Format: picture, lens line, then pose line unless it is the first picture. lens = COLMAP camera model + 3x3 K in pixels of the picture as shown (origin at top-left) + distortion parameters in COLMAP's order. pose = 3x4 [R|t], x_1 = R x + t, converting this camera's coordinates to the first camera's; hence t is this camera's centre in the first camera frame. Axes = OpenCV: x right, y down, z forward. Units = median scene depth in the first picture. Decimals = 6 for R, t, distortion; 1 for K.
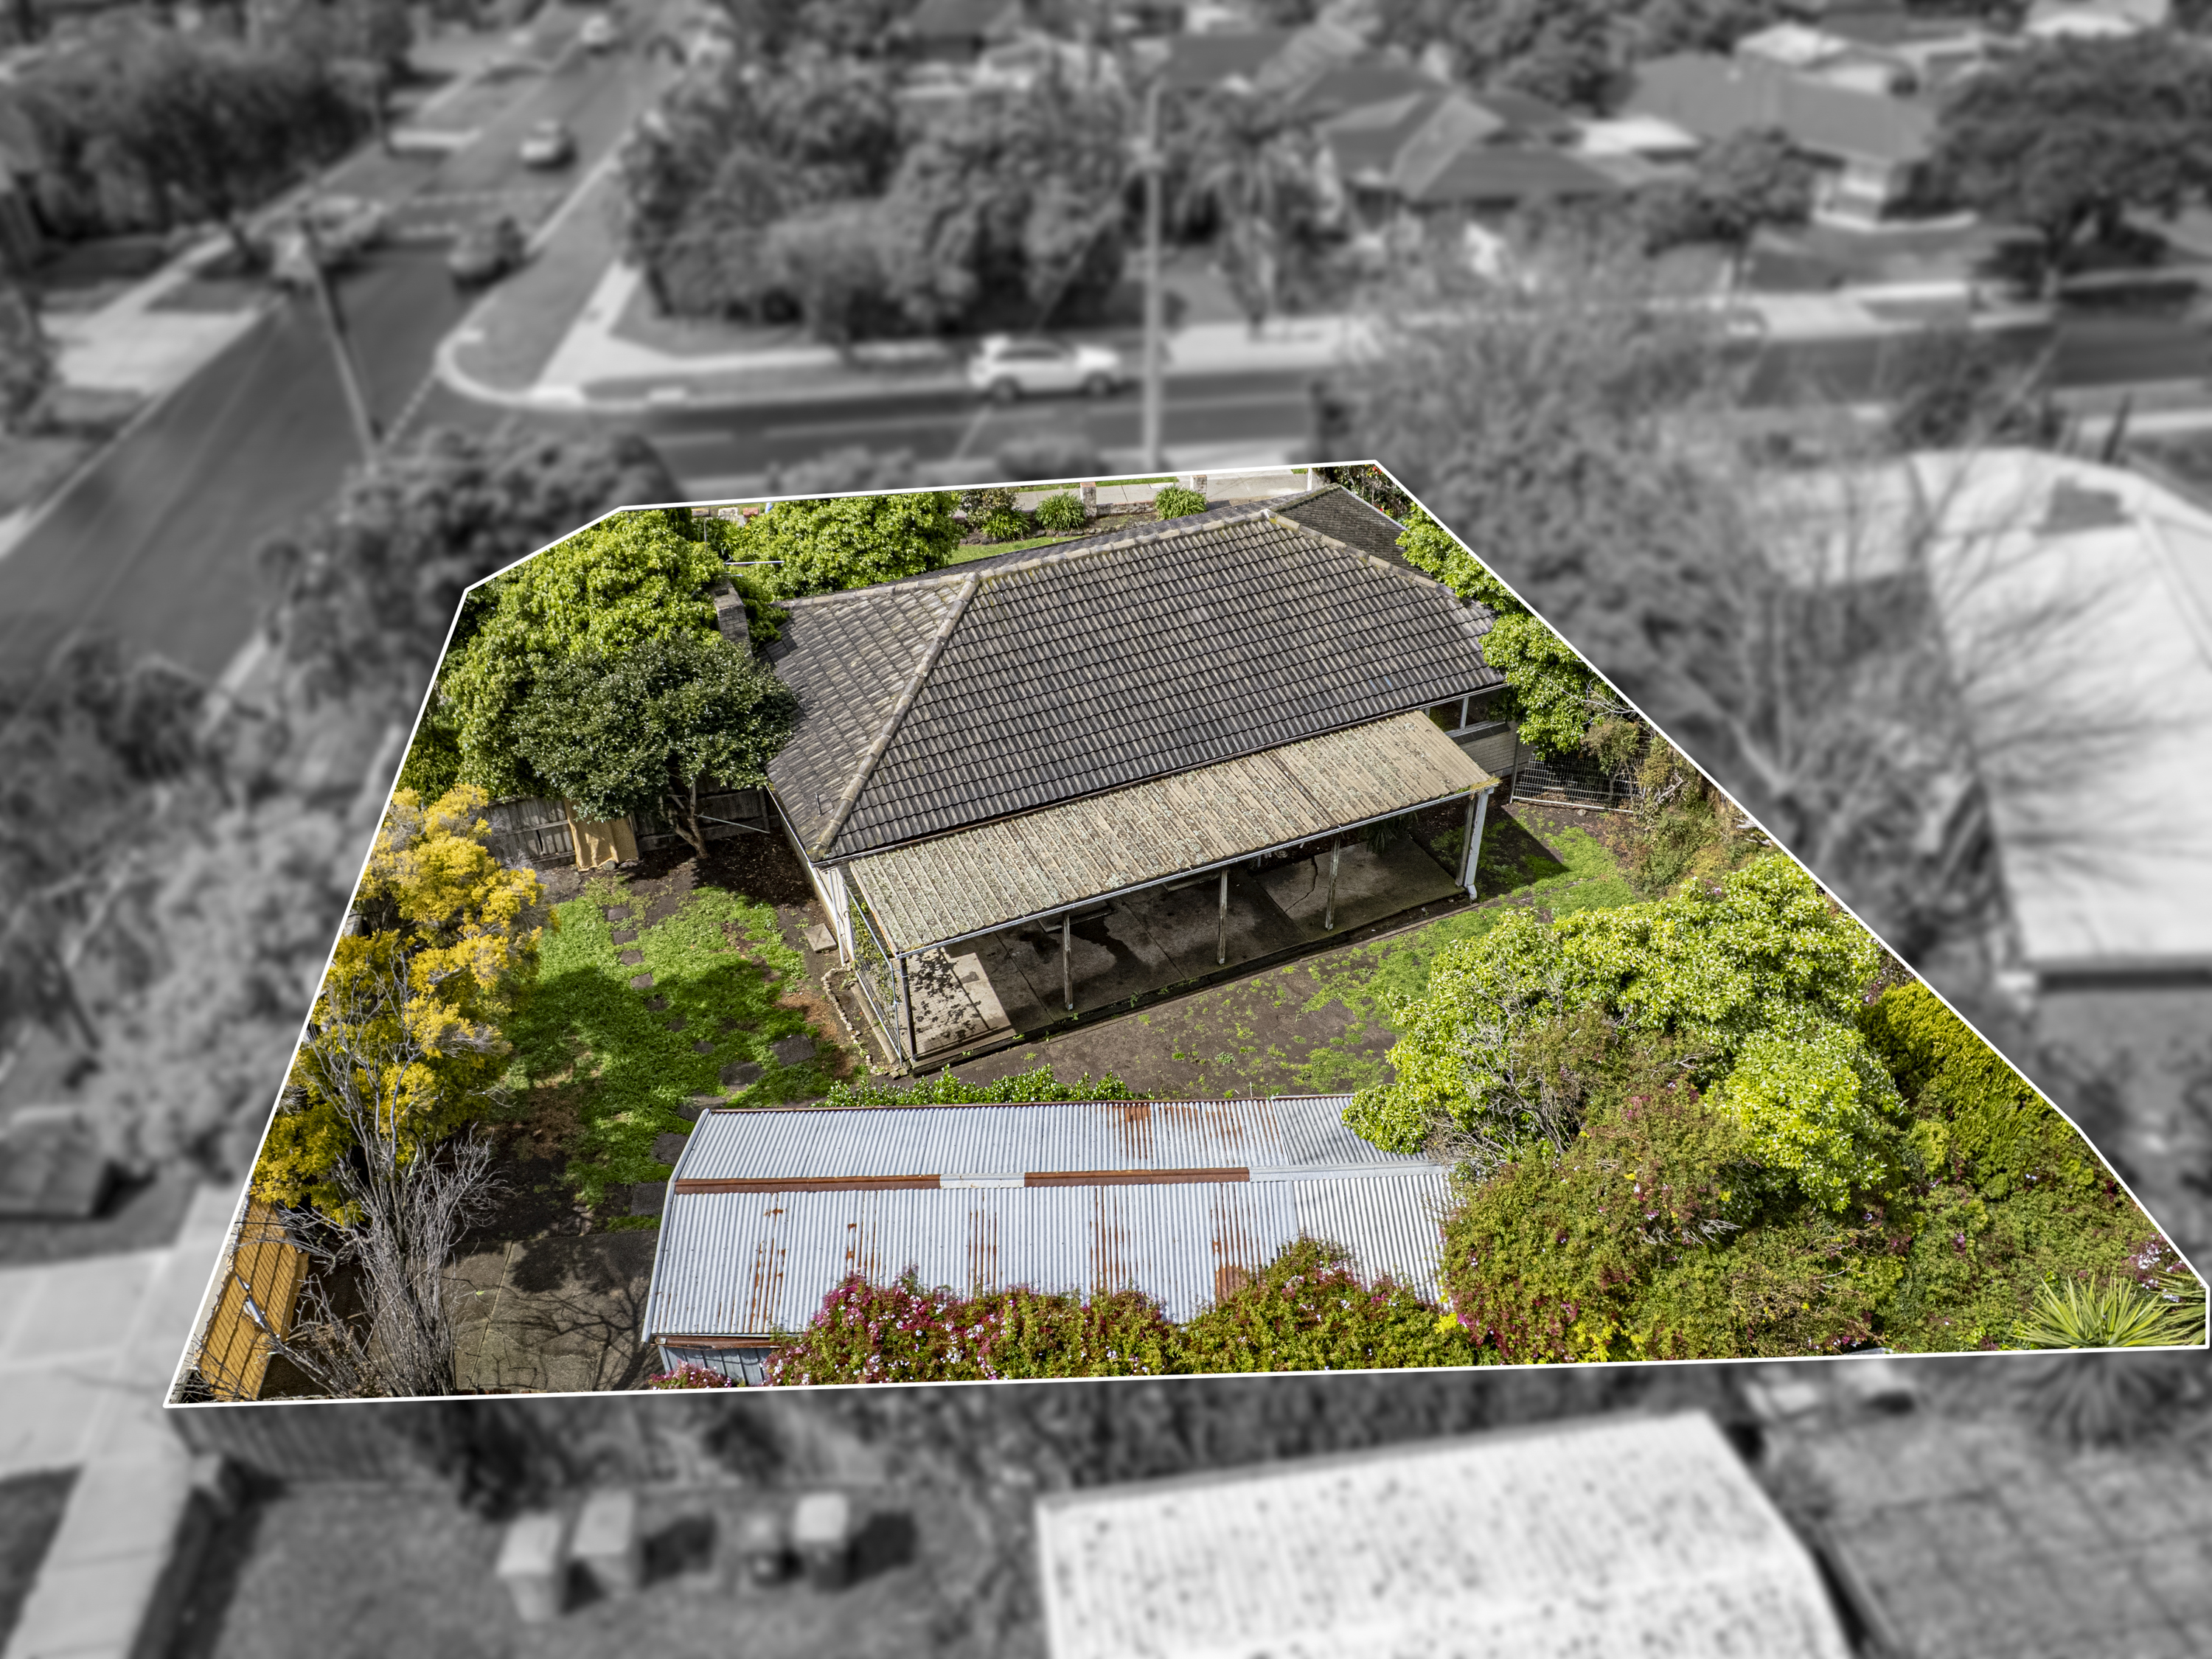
lens RADIAL K [[1418.9, 0, 1106.0], [0, 1418.9, 829.5], [0, 0, 1]] dist [0.000920, 0.000092]
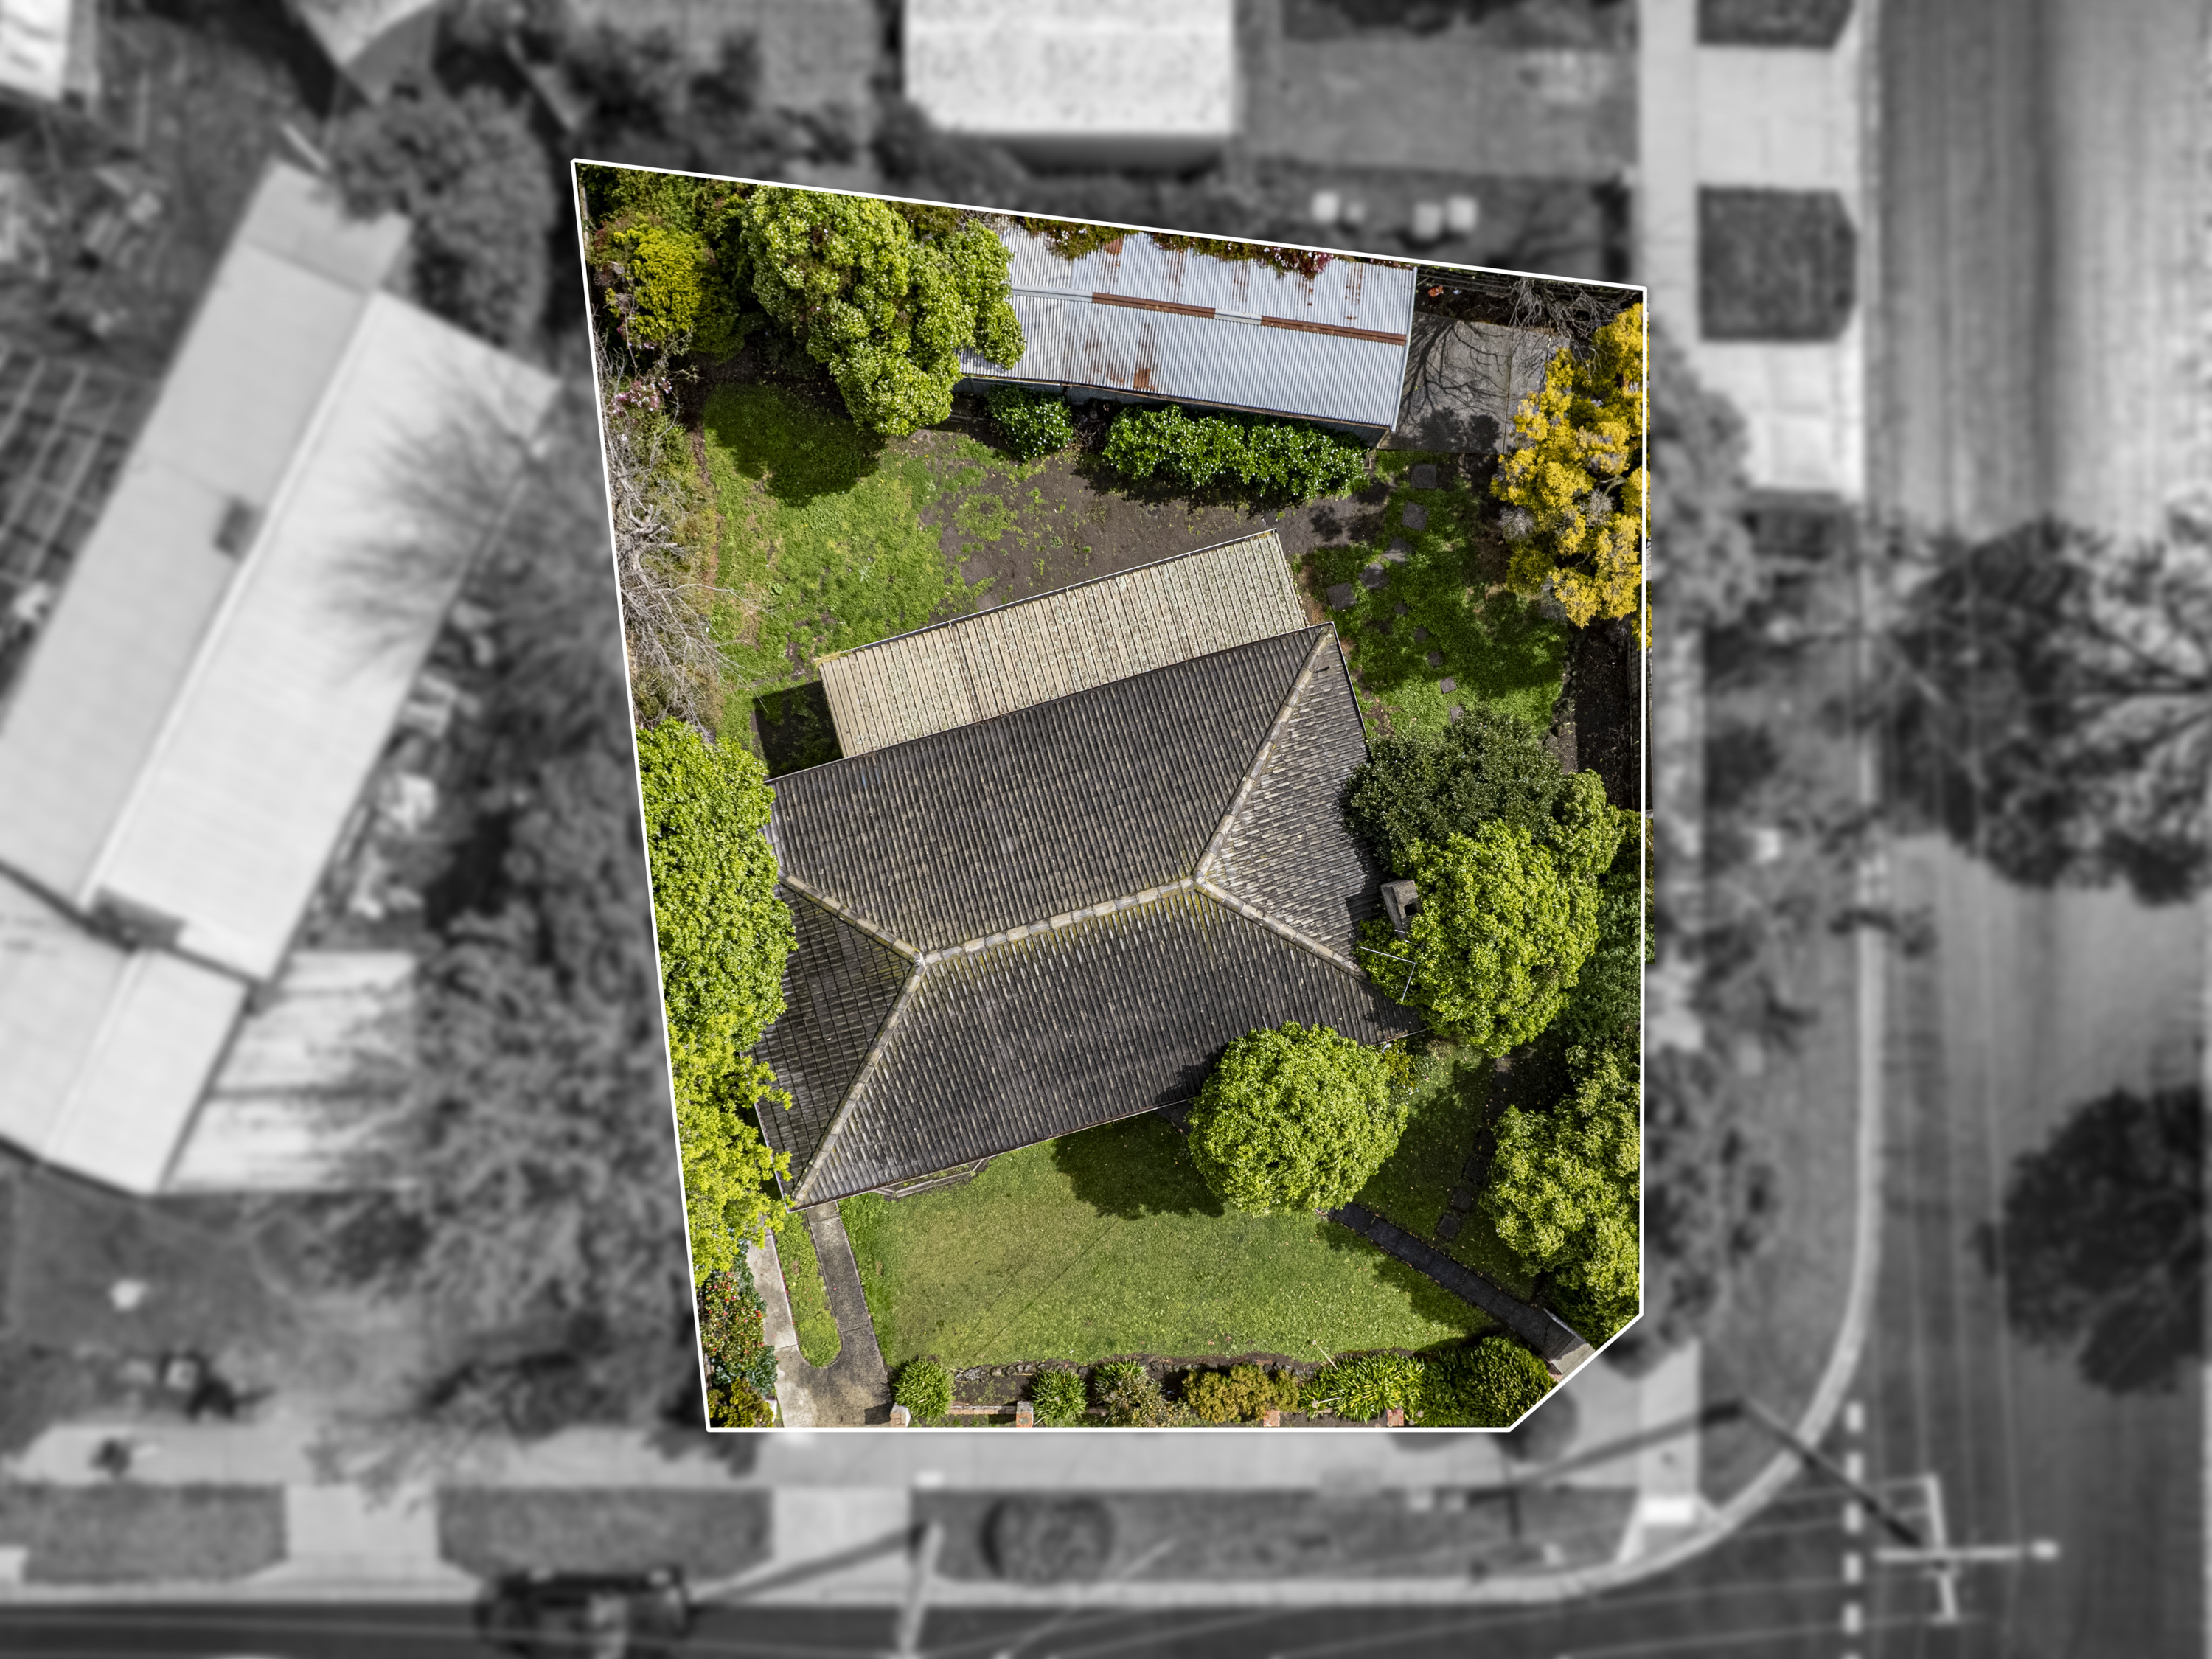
lens RADIAL K [[1418.9, 0, 1106.0], [0, 1418.9, 829.5], [0, 0, 1]] dist [0.000920, 0.000092]
pose [[-0.988674, -0.150007, 0.004645, -0.027991], [0.101009, -0.642203, 0.759850, -1.587344], [-0.111000, 0.751713, 0.650082, 0.337201]]
